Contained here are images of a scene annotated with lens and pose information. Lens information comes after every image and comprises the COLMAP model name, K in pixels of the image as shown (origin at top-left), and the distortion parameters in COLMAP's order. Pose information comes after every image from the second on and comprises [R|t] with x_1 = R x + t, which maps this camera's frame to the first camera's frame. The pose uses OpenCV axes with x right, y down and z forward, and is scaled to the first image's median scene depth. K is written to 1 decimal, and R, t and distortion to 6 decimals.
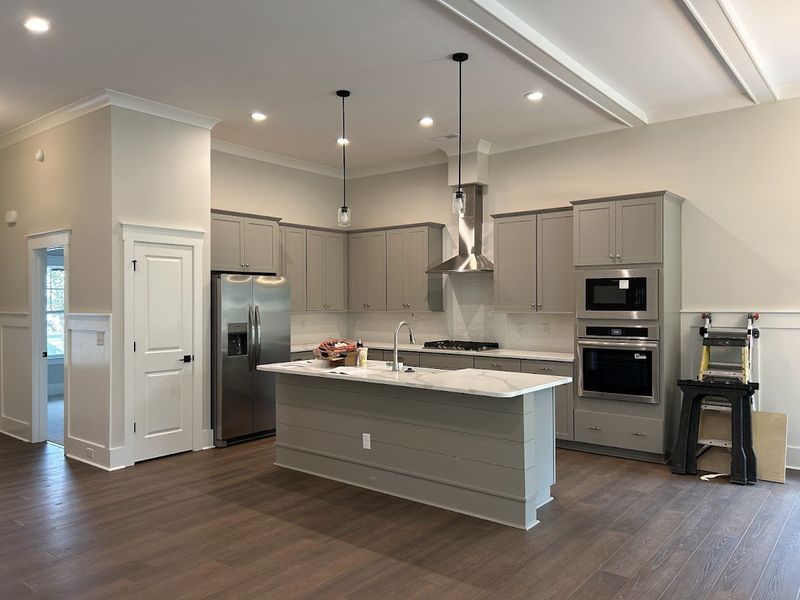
lens RADIAL K [[603.5, 0, 400.5], [0, 603.5, 300.8], [0, 0, 1]] dist [0.061007, -0.062274]
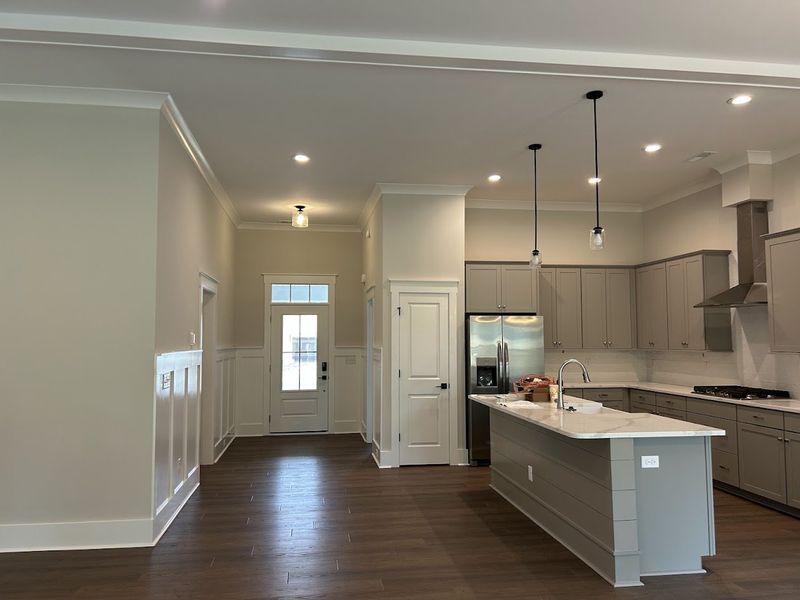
lens RADIAL K [[603.5, 0, 388.8], [0, 603.5, 299.7], [0, 0, 1]] dist [0.061007, -0.062274]
pose [[0.725814, -0.043557, -0.686511, 0.414503], [-0.000305, 0.997973, -0.063641, -0.000415], [0.687891, 0.046400, 0.724329, 0.045579]]
